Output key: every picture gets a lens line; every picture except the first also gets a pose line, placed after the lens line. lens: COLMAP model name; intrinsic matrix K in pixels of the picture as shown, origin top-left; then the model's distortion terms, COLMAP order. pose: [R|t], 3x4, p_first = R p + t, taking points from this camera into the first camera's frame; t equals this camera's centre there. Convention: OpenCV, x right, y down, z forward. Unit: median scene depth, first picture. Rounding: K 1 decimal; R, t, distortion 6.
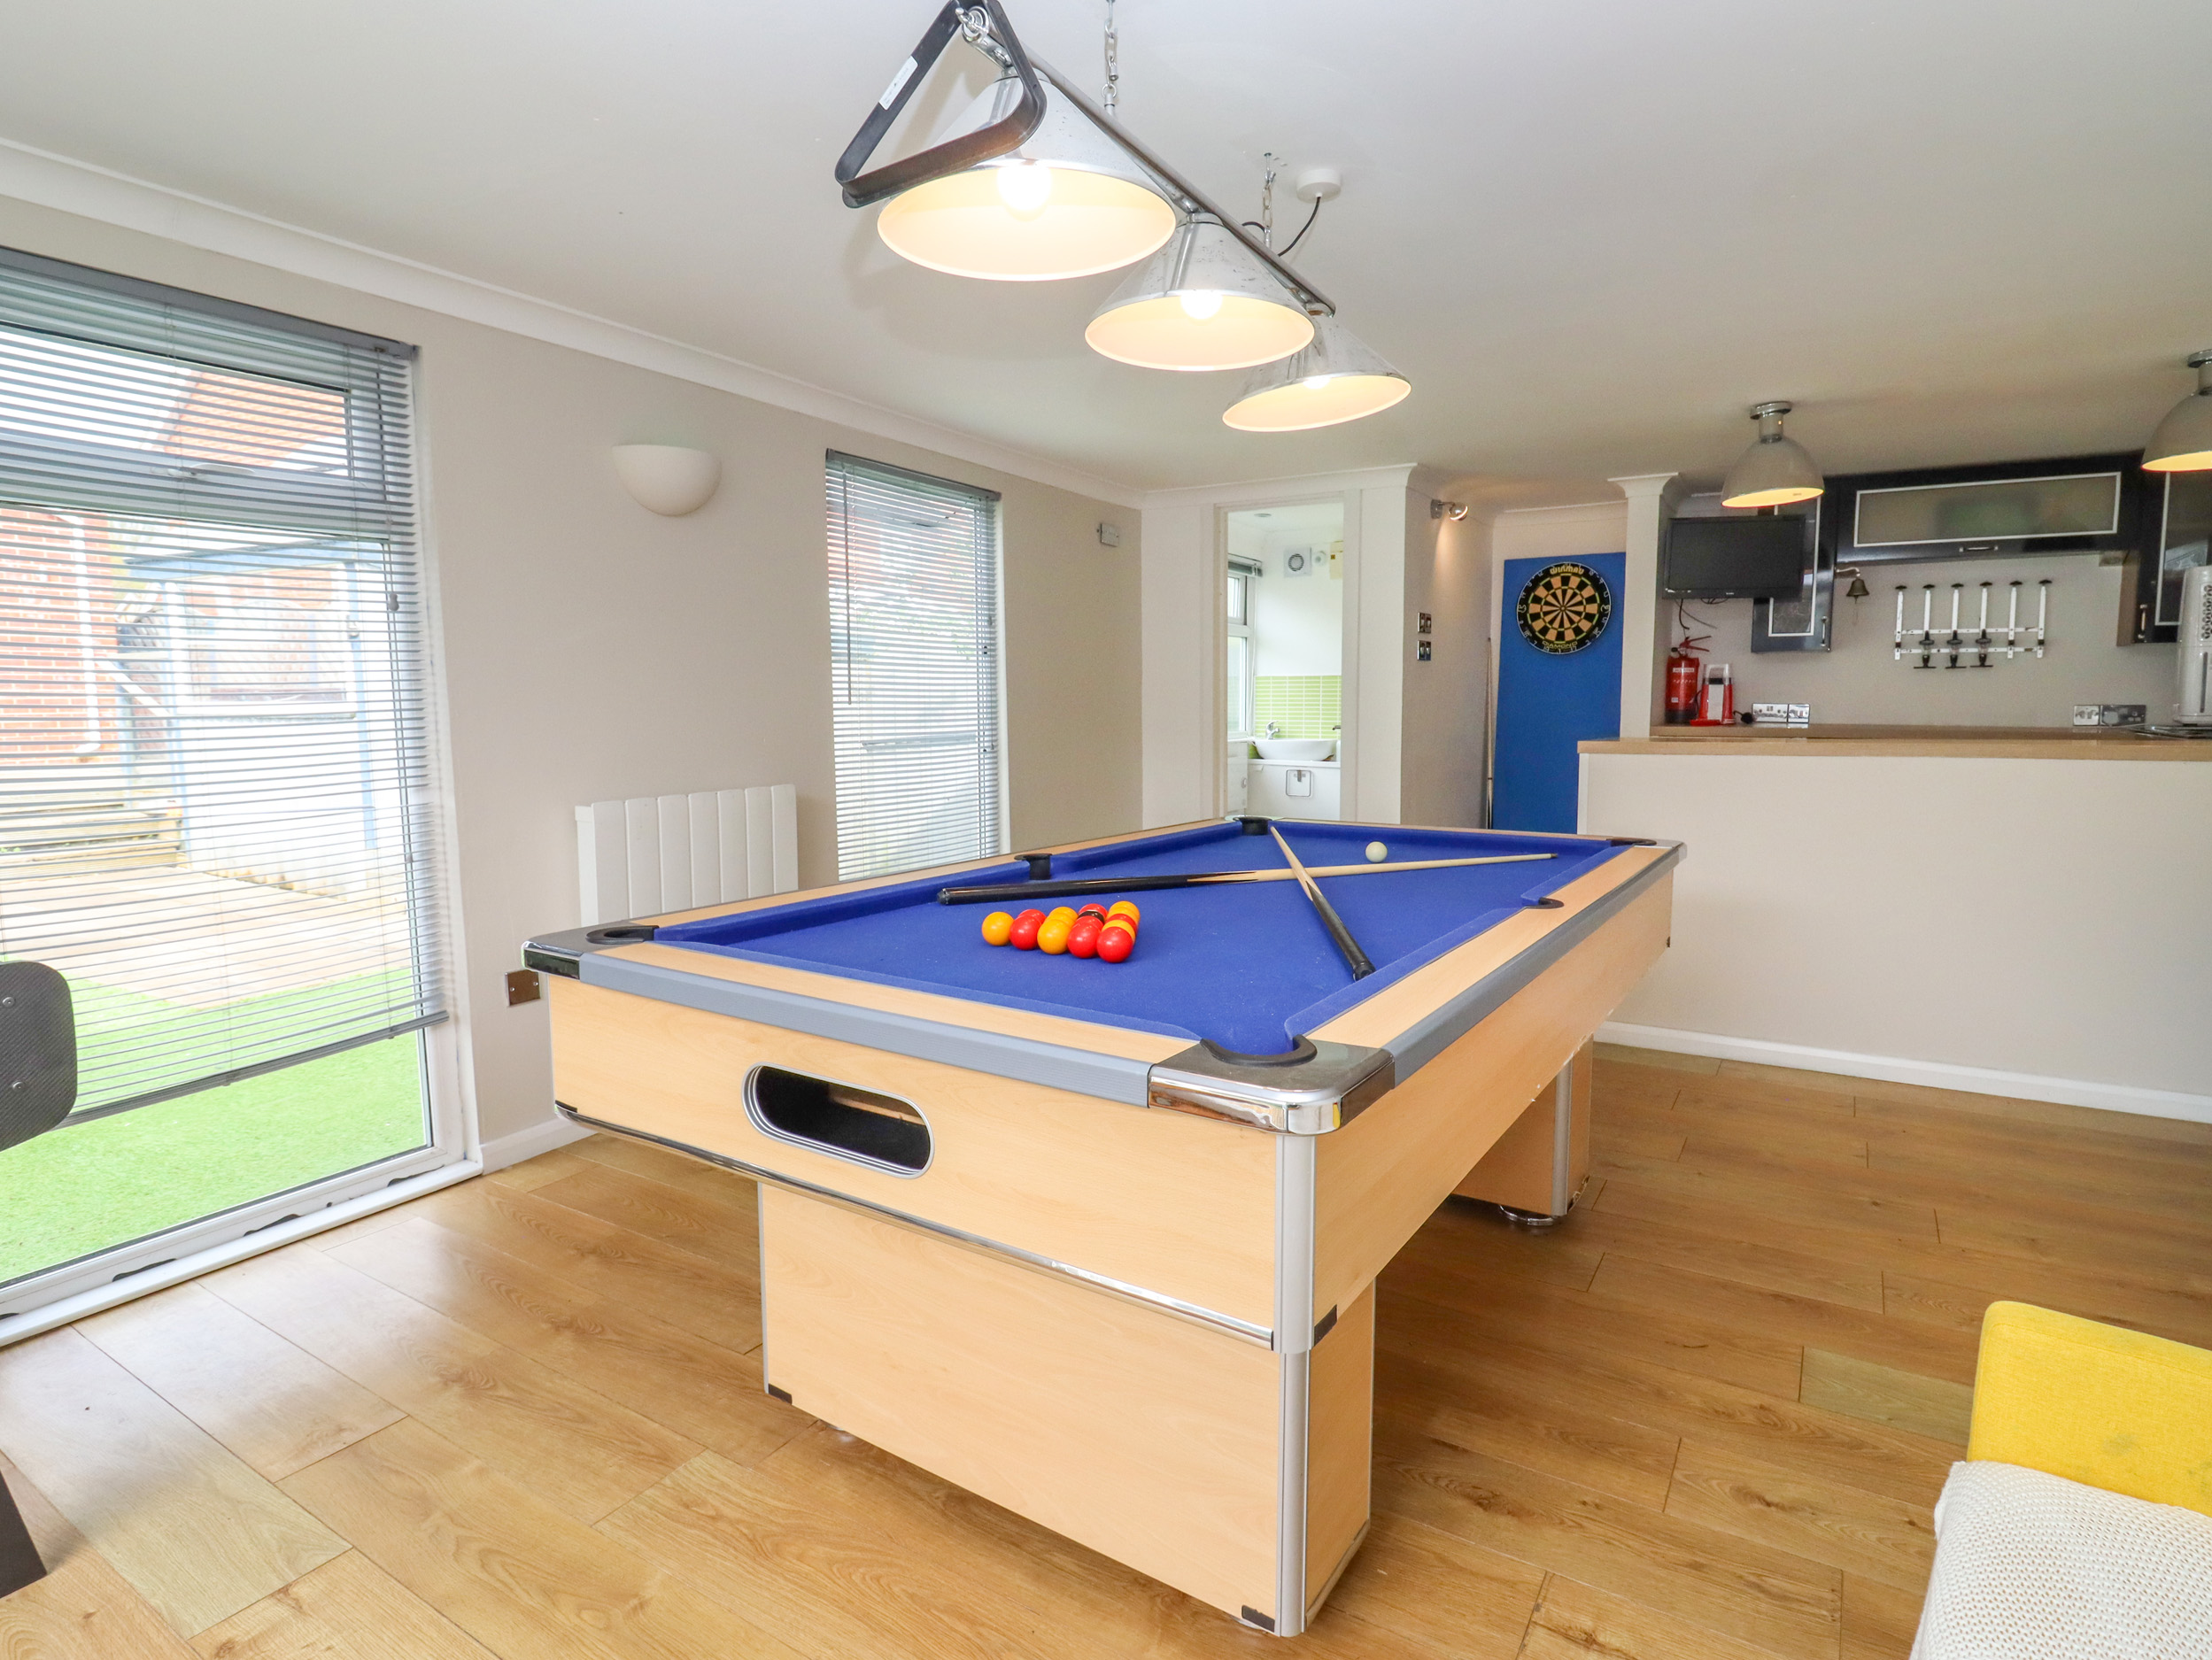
lens RADIAL K [[1171.4, 0, 1142.4], [0, 1171.4, 817.0], [0, 0, 1]] dist [-0.022929, -0.000906]
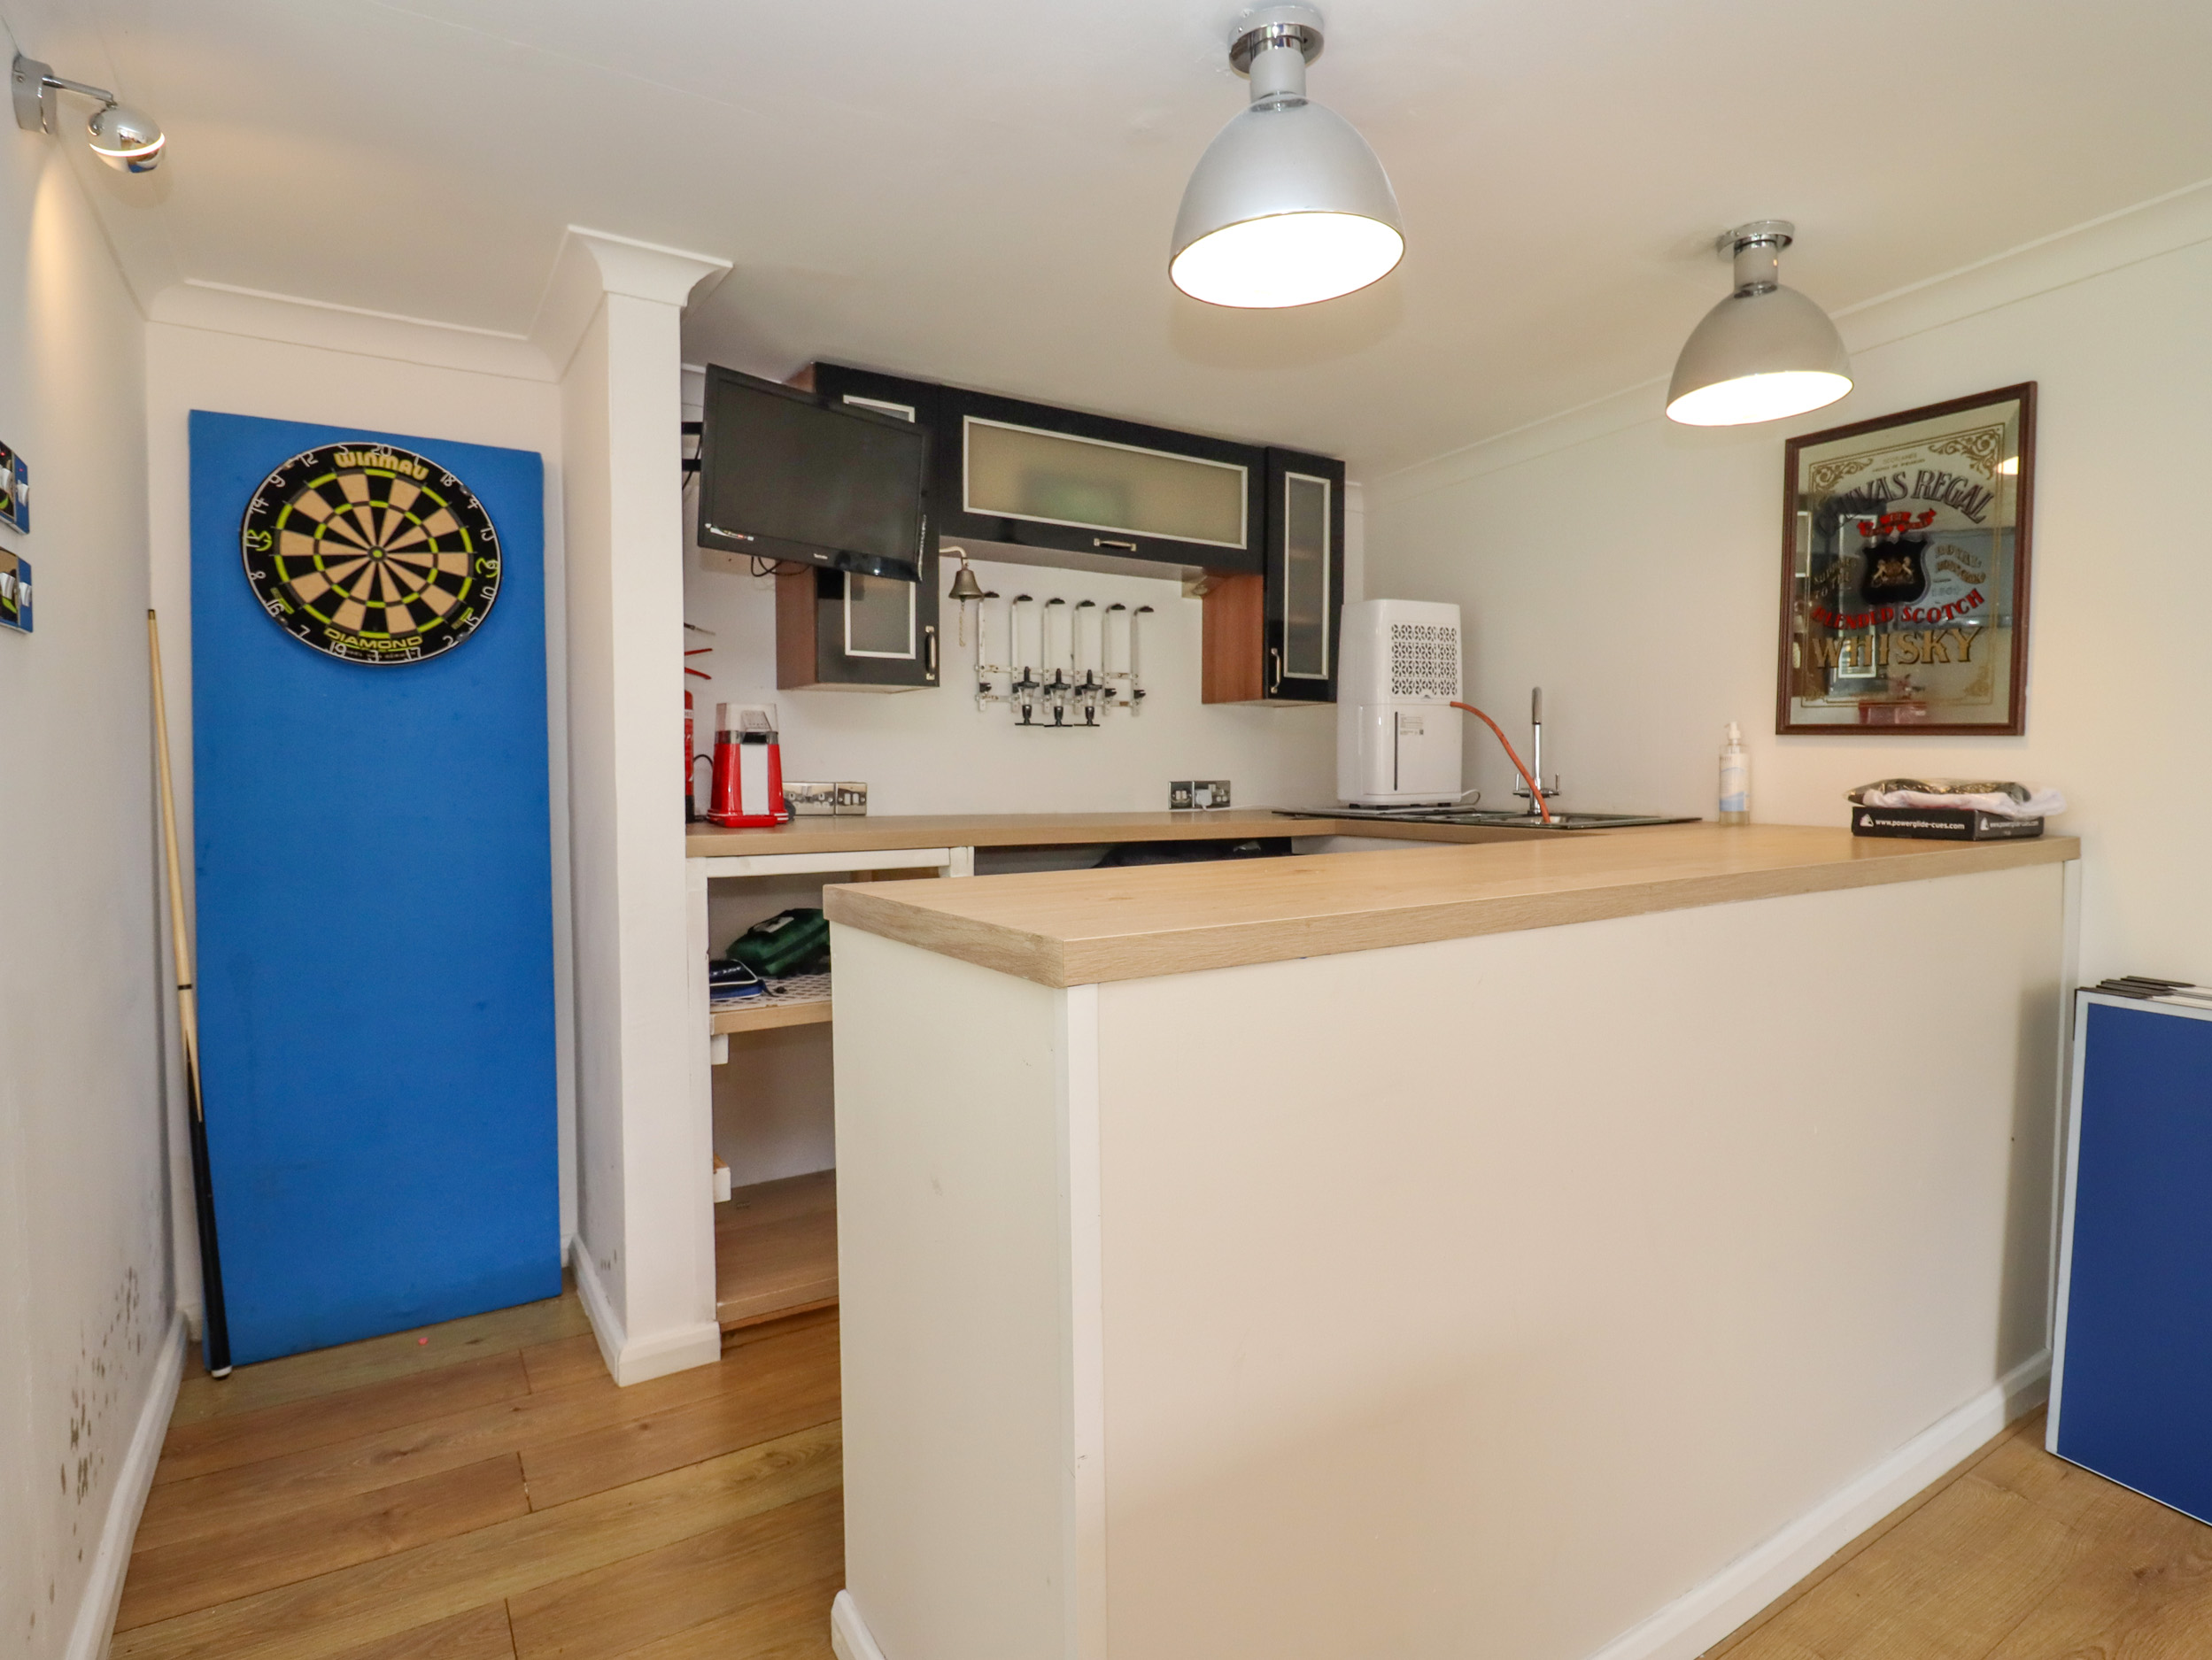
lens RADIAL K [[1171.4, 0, 1142.4], [0, 1171.4, 817.0], [0, 0, 1]] dist [-0.022929, -0.000906]
pose [[0.425348, -0.029278, 0.904556, 0.104216], [0.092702, 0.995629, -0.011365, -0.057352], [-0.900270, 0.088688, 0.426203, 0.595572]]
